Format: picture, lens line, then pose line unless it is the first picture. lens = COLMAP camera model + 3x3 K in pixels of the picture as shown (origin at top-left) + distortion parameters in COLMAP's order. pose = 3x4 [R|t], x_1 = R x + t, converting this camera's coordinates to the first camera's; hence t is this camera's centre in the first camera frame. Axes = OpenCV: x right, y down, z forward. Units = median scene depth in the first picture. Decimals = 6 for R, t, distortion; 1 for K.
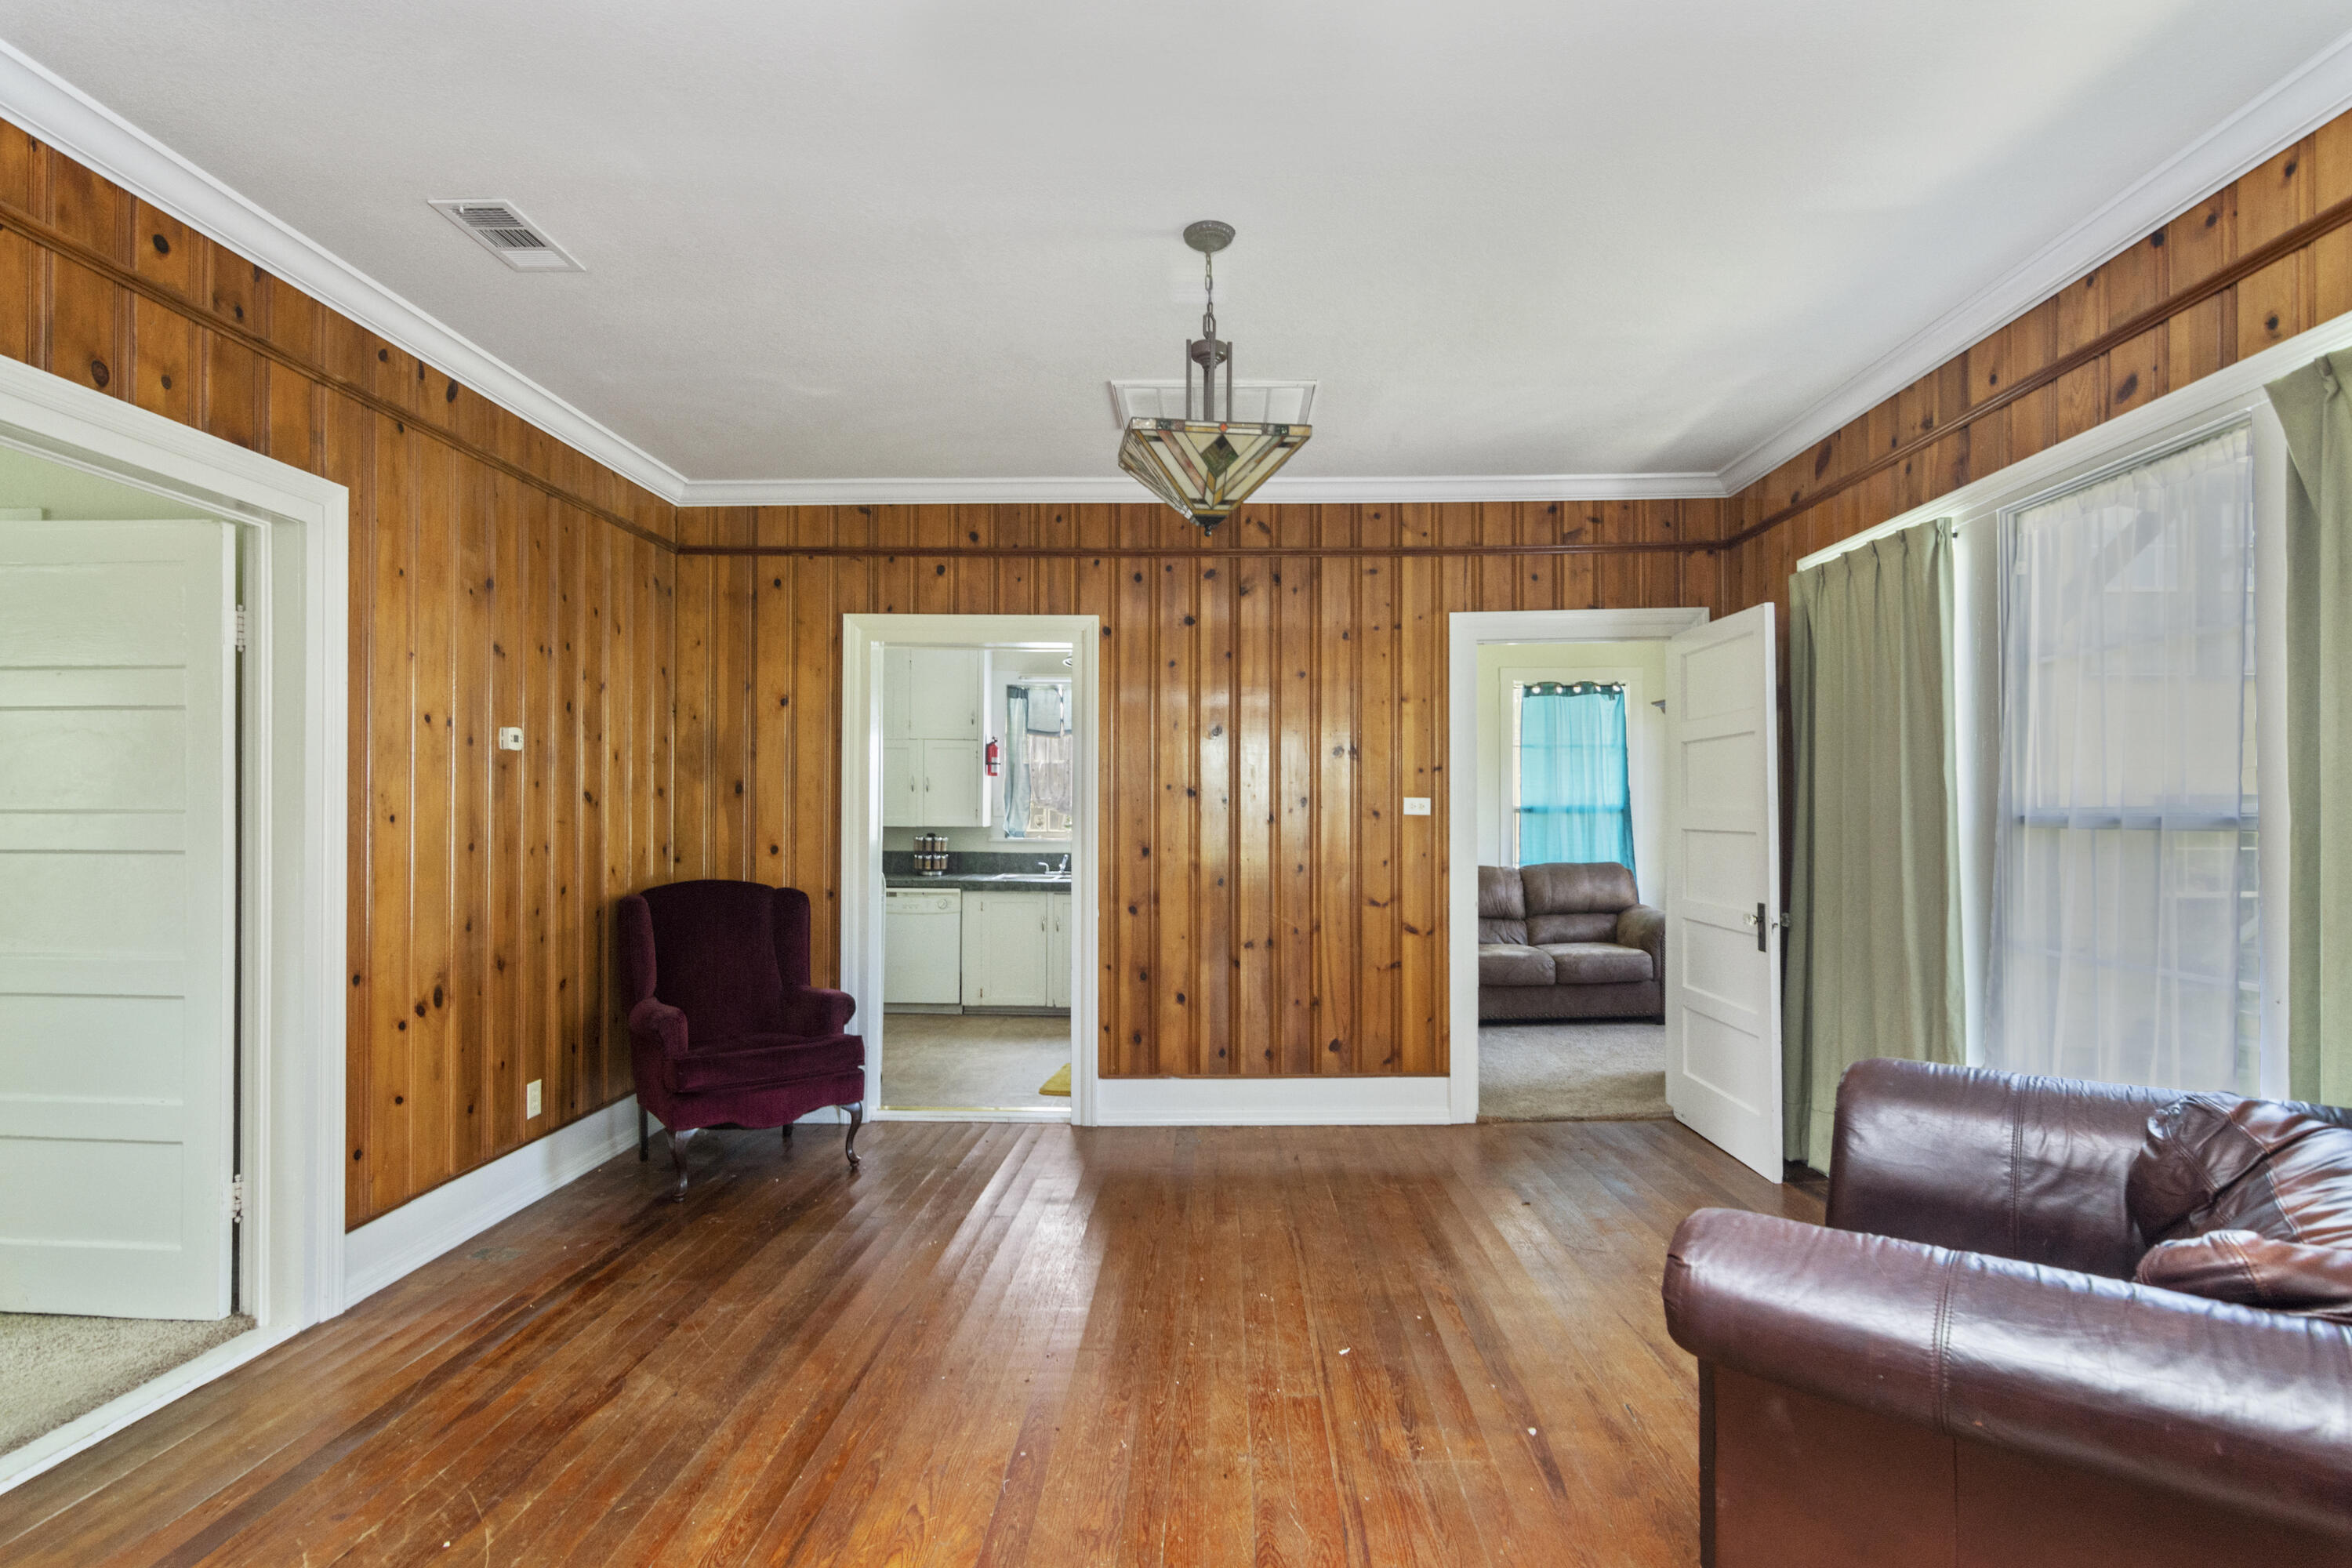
lens RADIAL K [[1157.7, 0, 1211.0], [0, 1157.7, 811.4], [0, 0, 1]] dist [-0.002115, 0.003012]
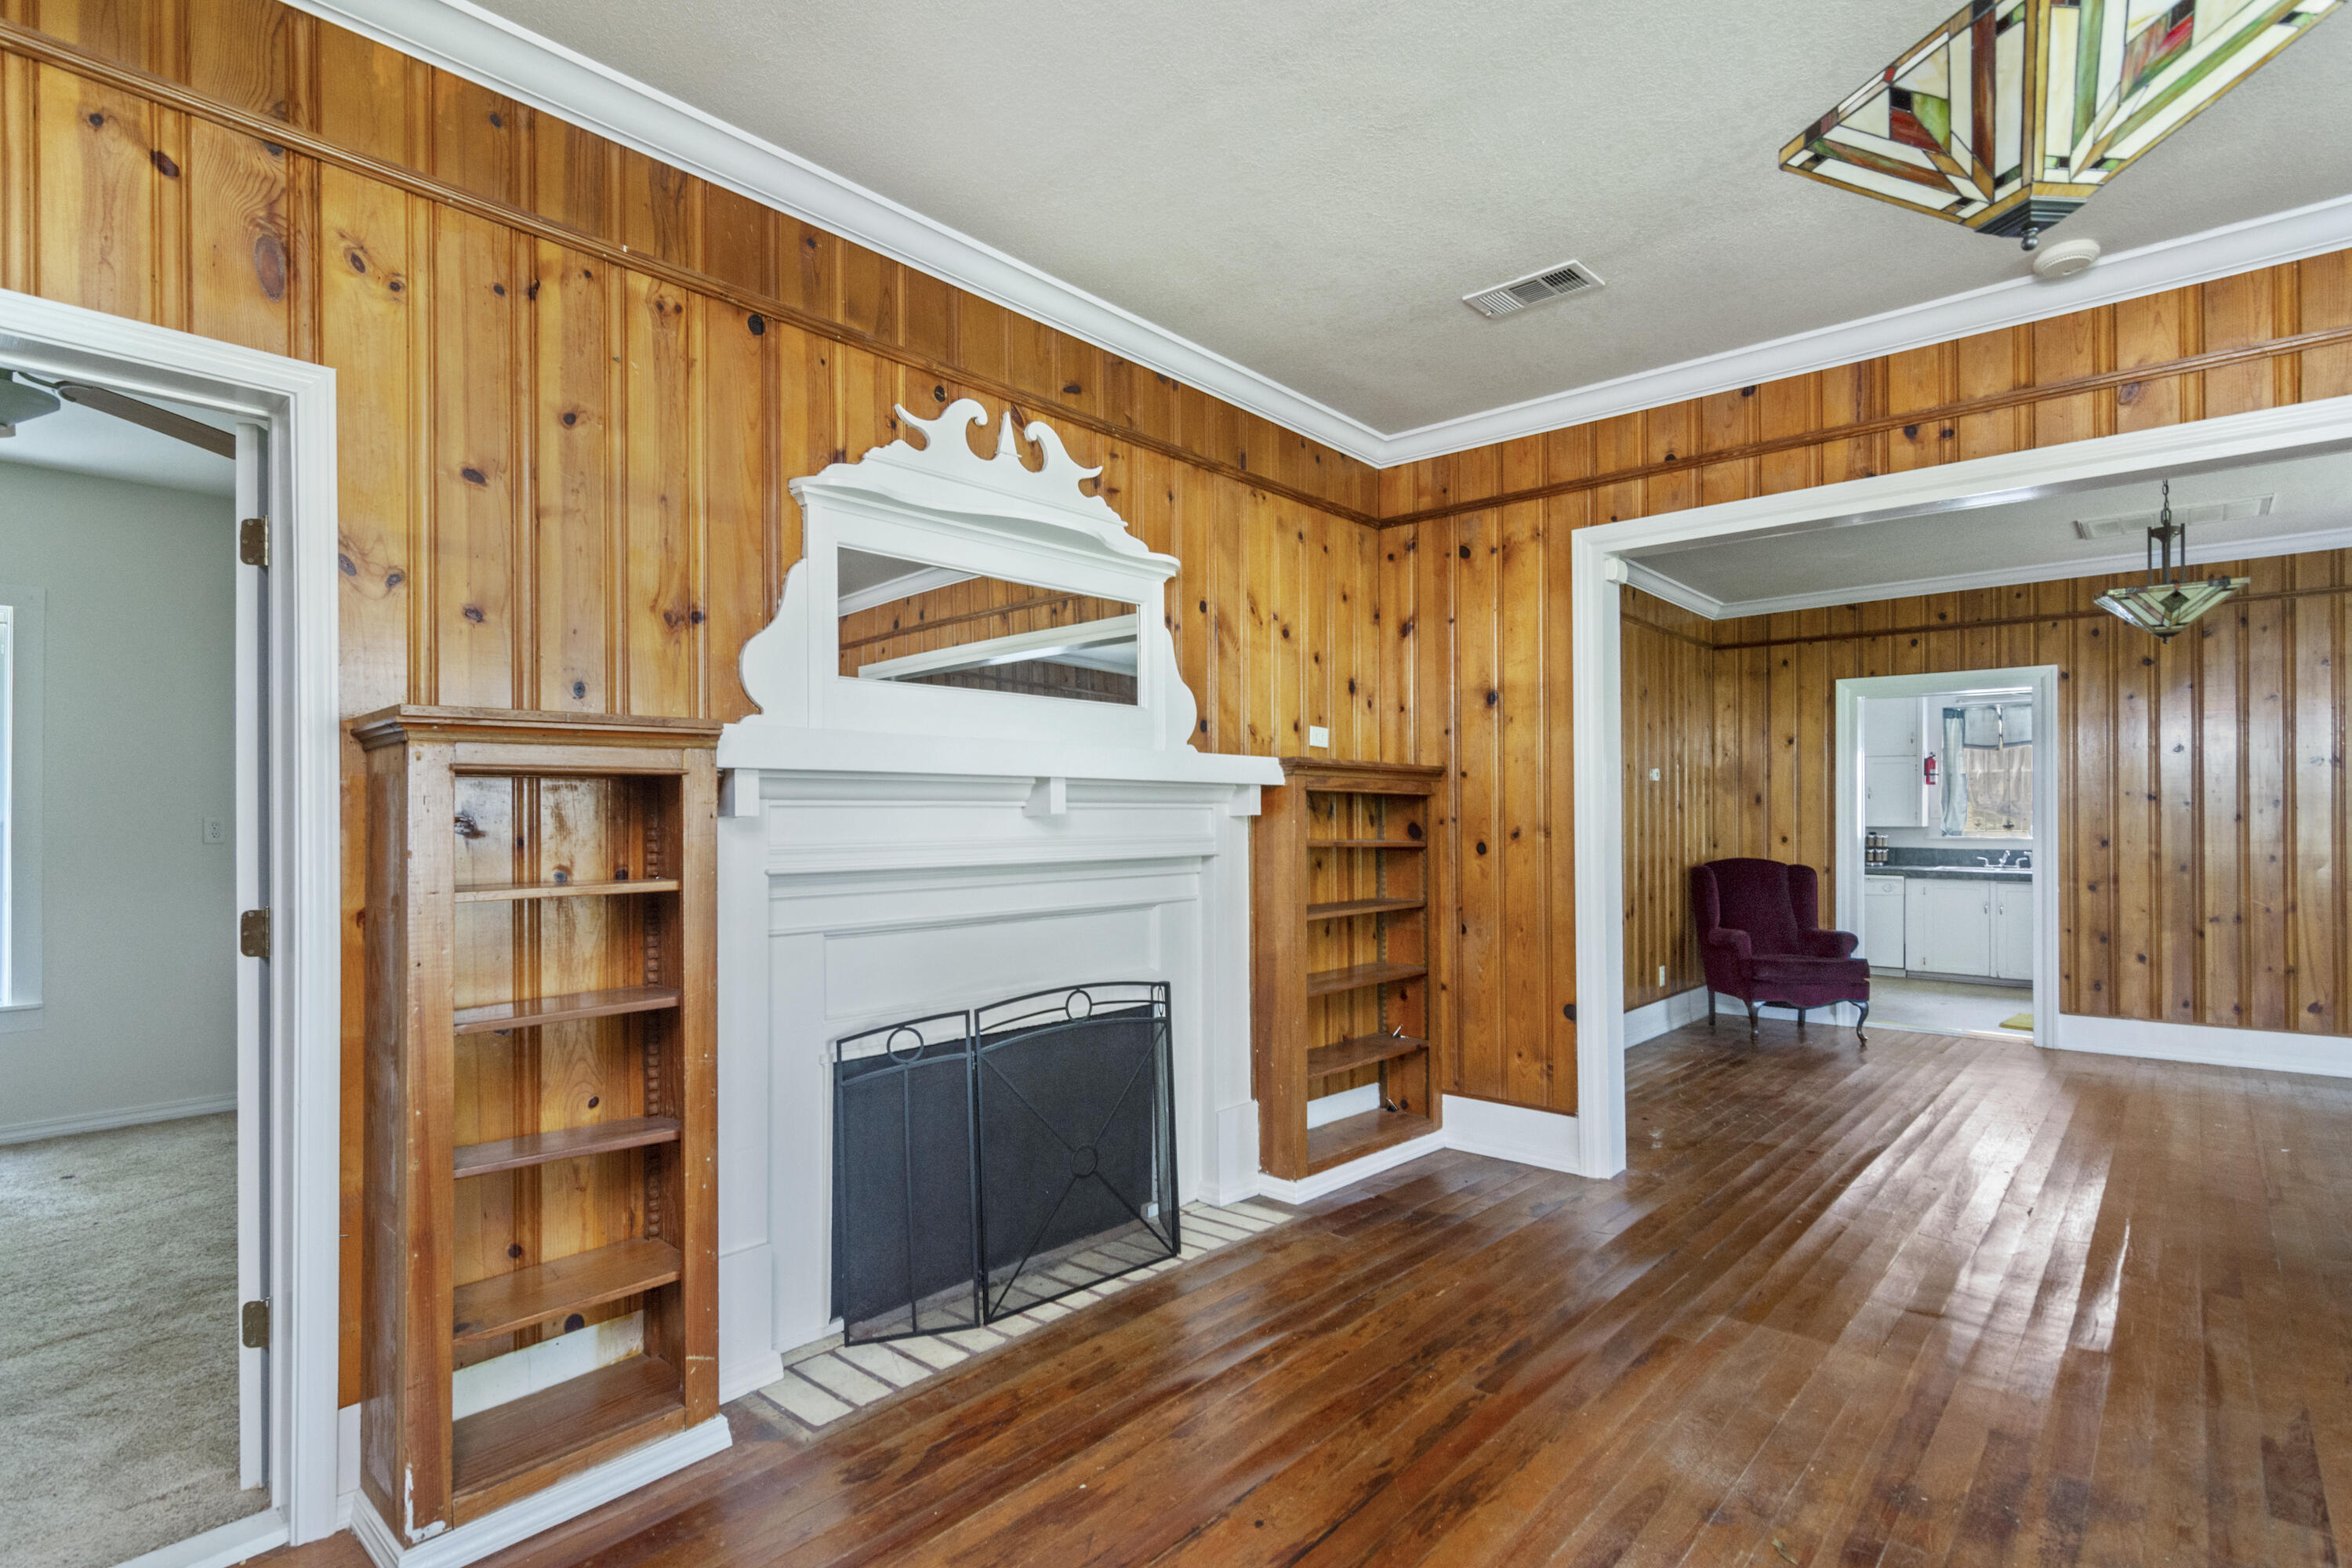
lens RADIAL K [[1157.7, 0, 1136.4], [0, 1157.7, 815.8], [0, 0, 1]] dist [-0.002115, 0.003012]
pose [[0.742865, -0.006276, -0.669412, 0.006115], [0.004625, 0.999980, -0.004244, 0.004624], [0.669426, 0.000057, 0.742879, -0.691385]]
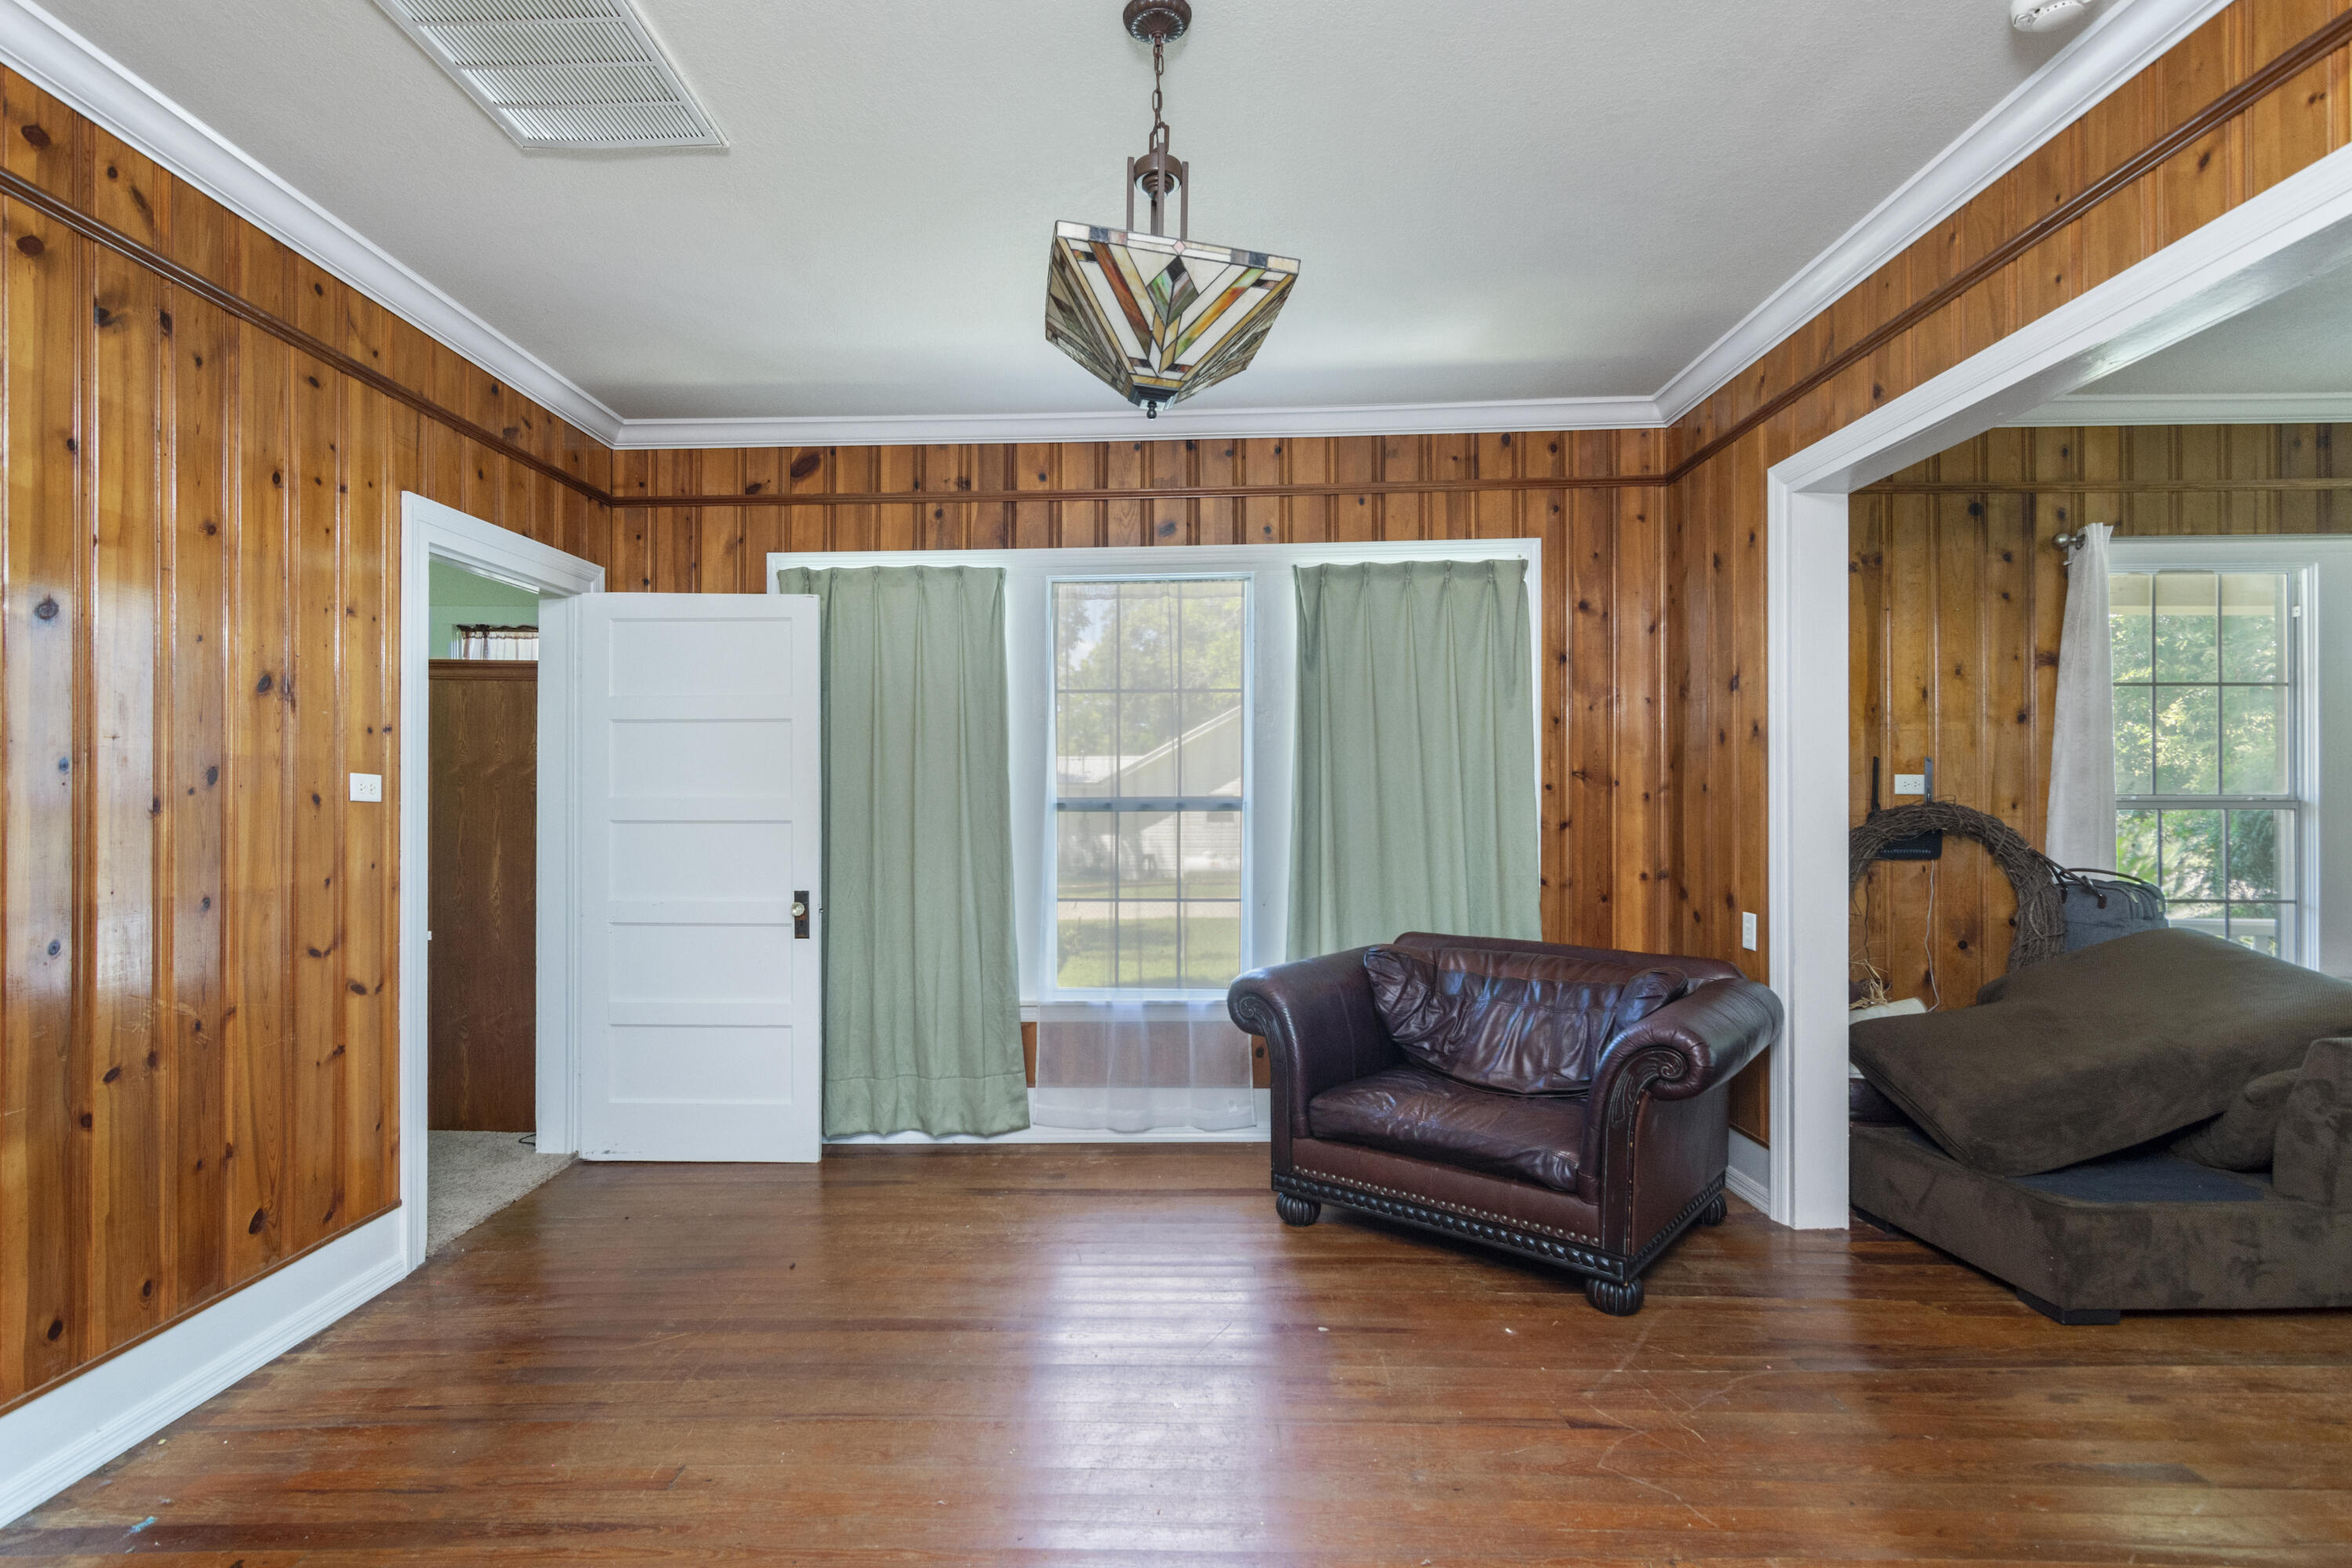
lens RADIAL K [[1157.7, 0, 1127.7], [0, 1157.7, 810.5], [0, 0, 1]] dist [-0.002115, 0.003012]
pose [[0.008889, 0.001586, 0.999959, -0.434506], [0.000253, 0.999999, -0.001588, 0.009050], [-0.999960, 0.000267, 0.008888, 0.584371]]
